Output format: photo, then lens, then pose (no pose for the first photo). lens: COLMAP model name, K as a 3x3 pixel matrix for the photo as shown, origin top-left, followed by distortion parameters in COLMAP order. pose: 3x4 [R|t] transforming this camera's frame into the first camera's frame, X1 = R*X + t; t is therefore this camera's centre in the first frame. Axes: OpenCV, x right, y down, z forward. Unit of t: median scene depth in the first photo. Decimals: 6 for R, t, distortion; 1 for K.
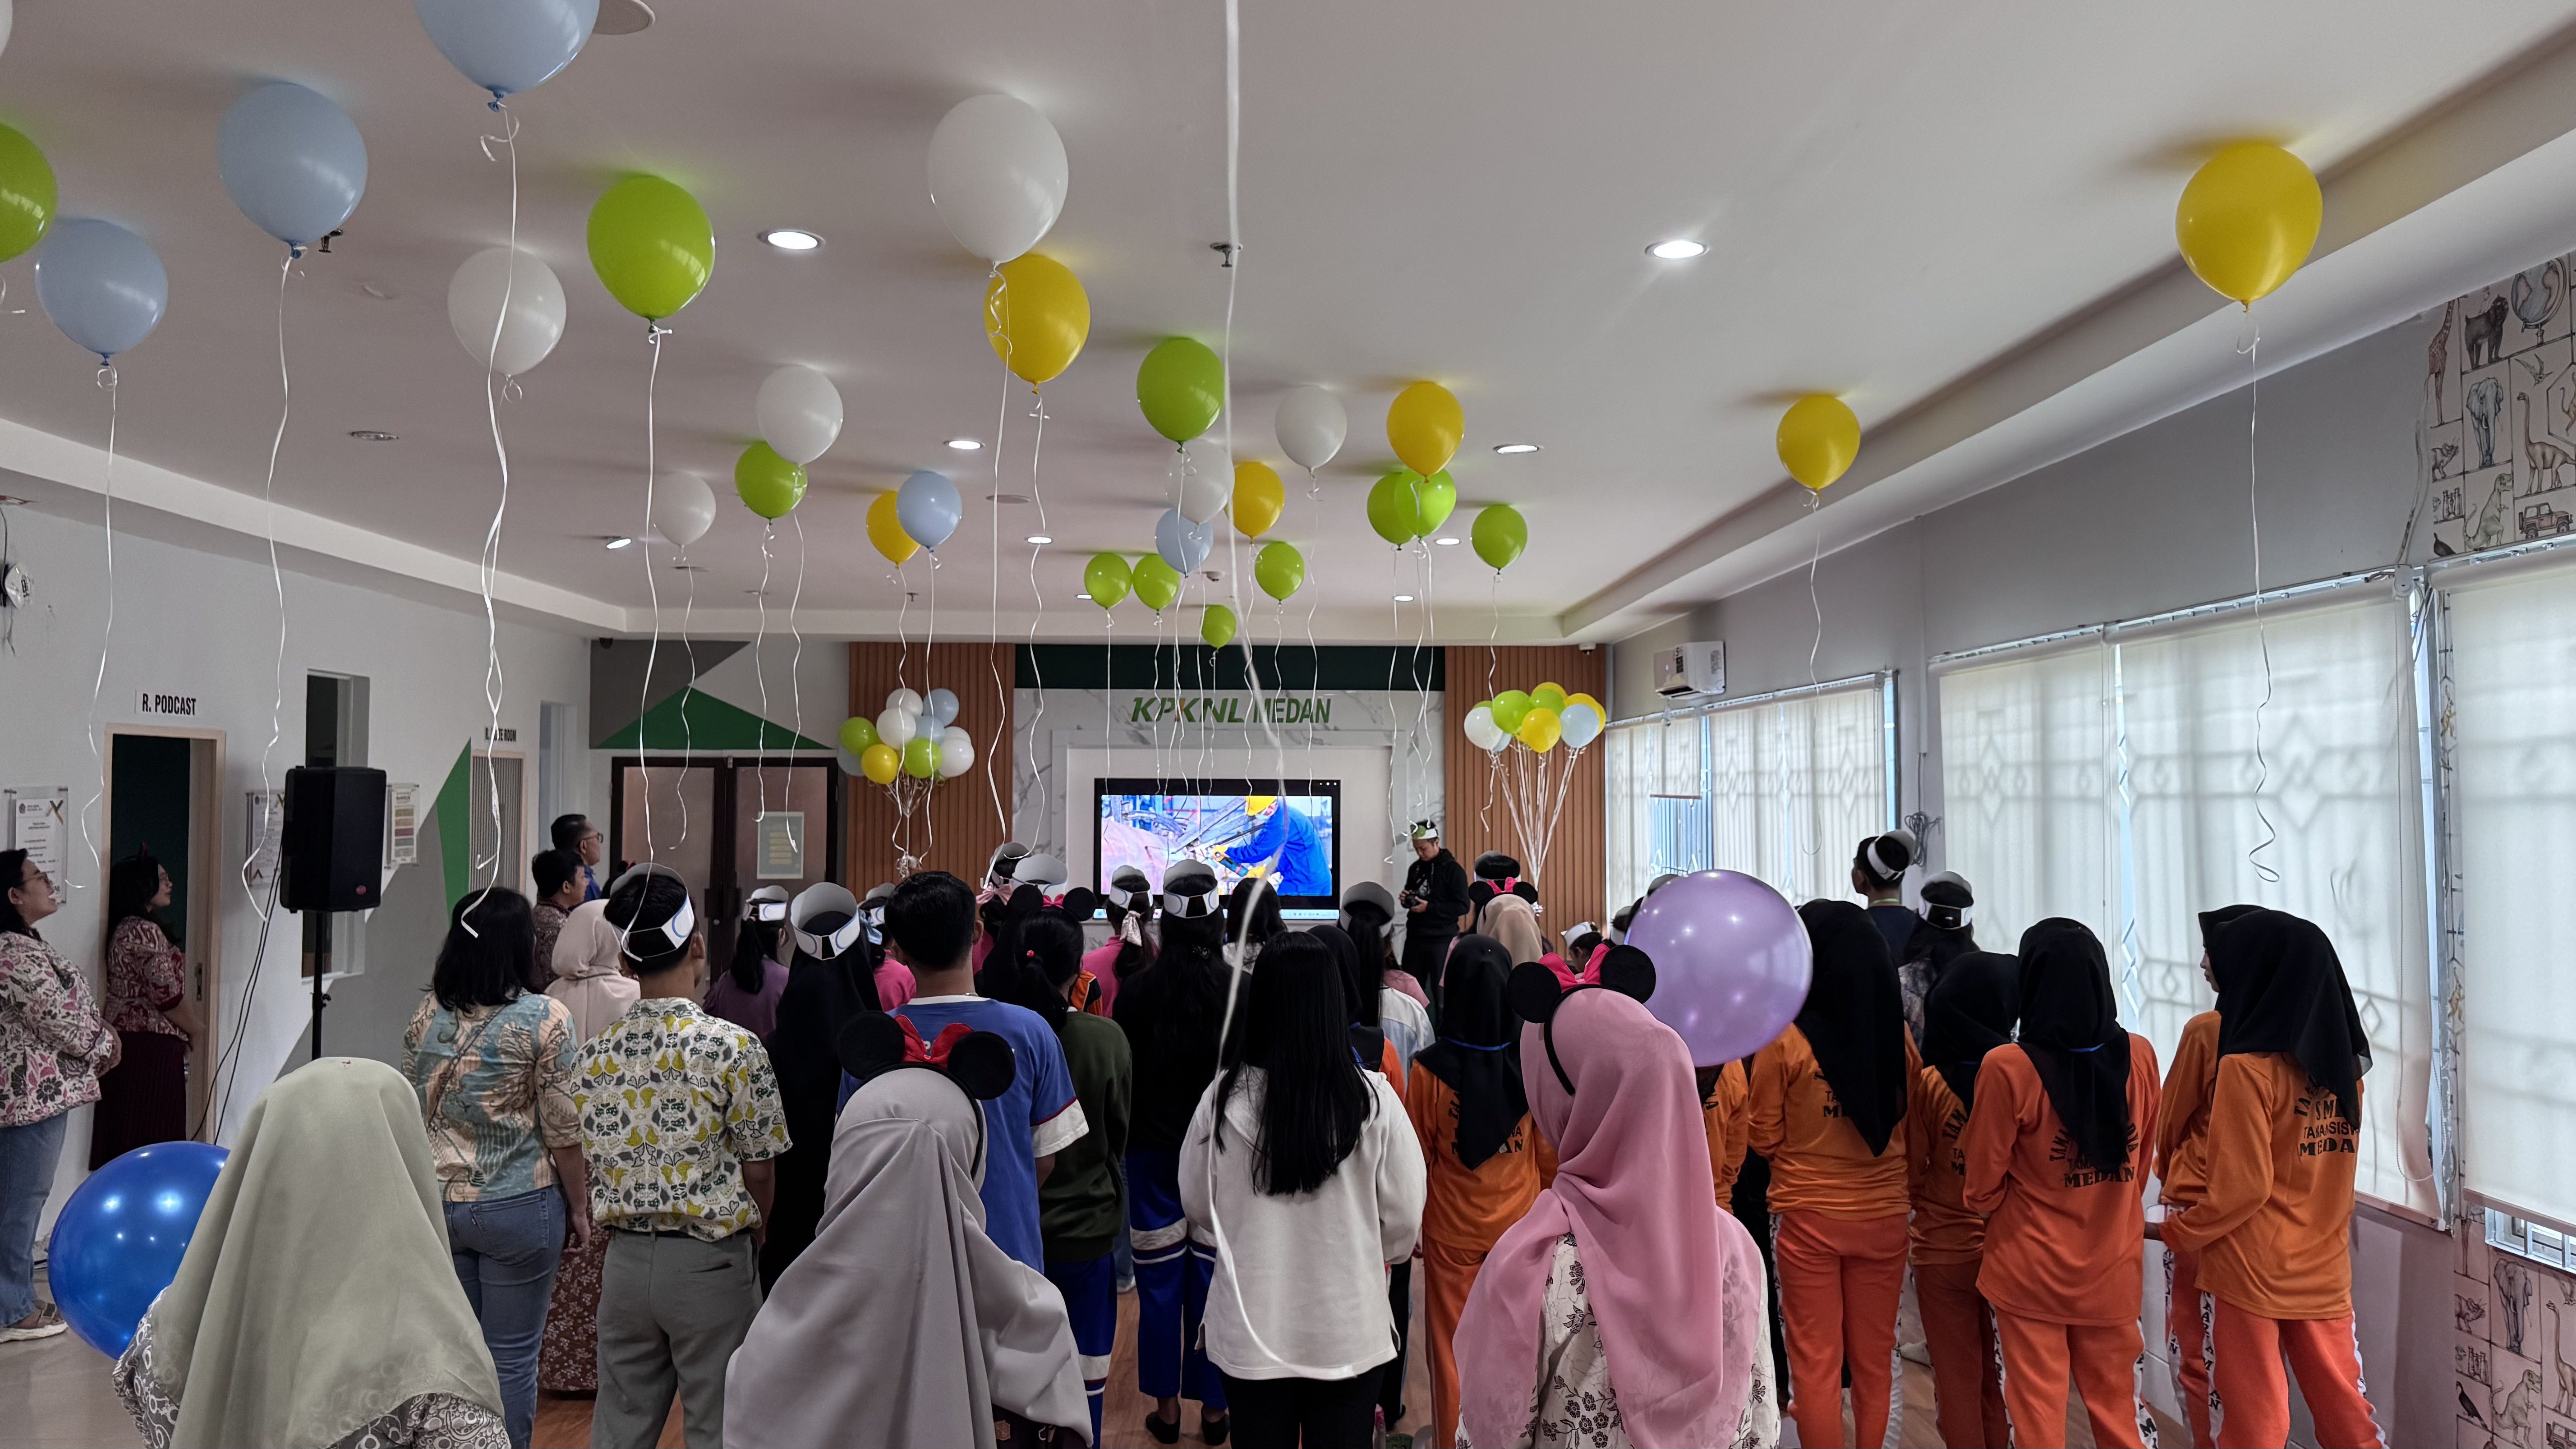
lens RADIAL K [[1791.1, 0, 1288.0], [0, 1791.1, 724.5], [0, 0, 1]] dist [-0.095063, 0.000134]
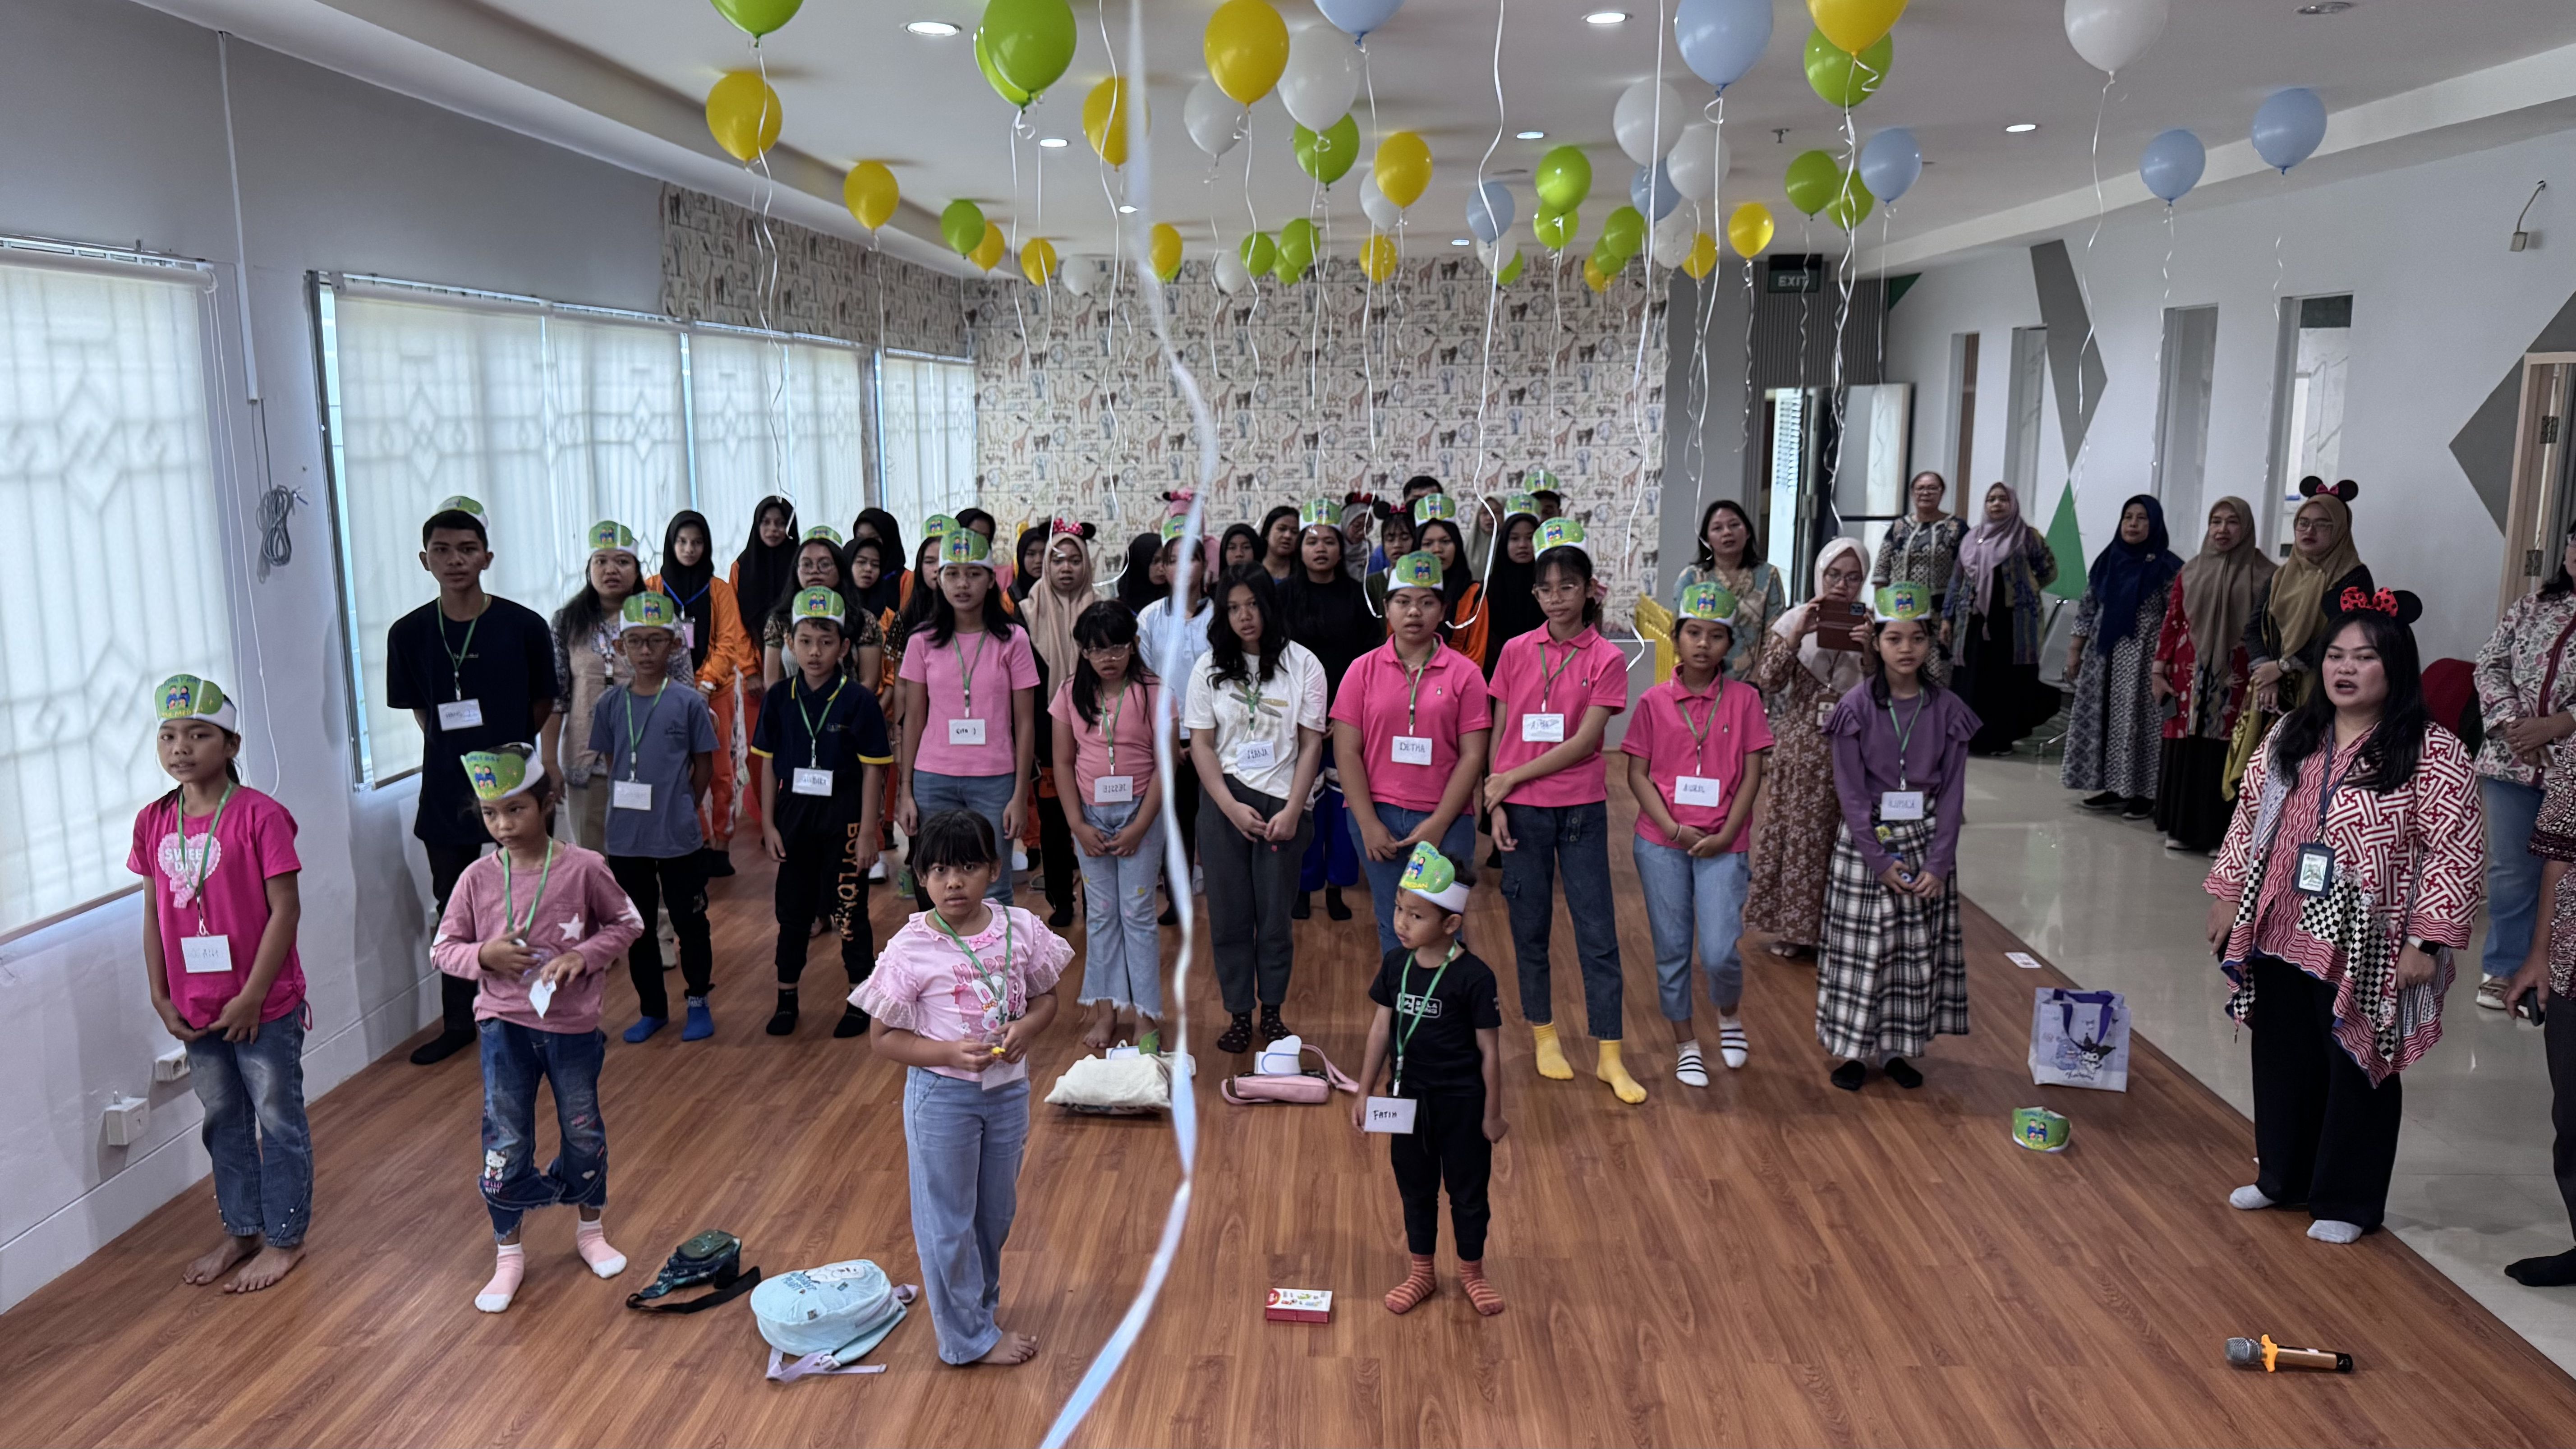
lens RADIAL K [[1791.1, 0, 1288.0], [0, 1791.1, 724.5], [0, 0, 1]] dist [-0.095063, 0.000134]
pose [[-0.995506, 0.015149, 0.093479, -0.119246], [0.027512, 0.990811, 0.132425, 0.073037], [-0.090614, 0.134402, -0.986775, 1.897718]]
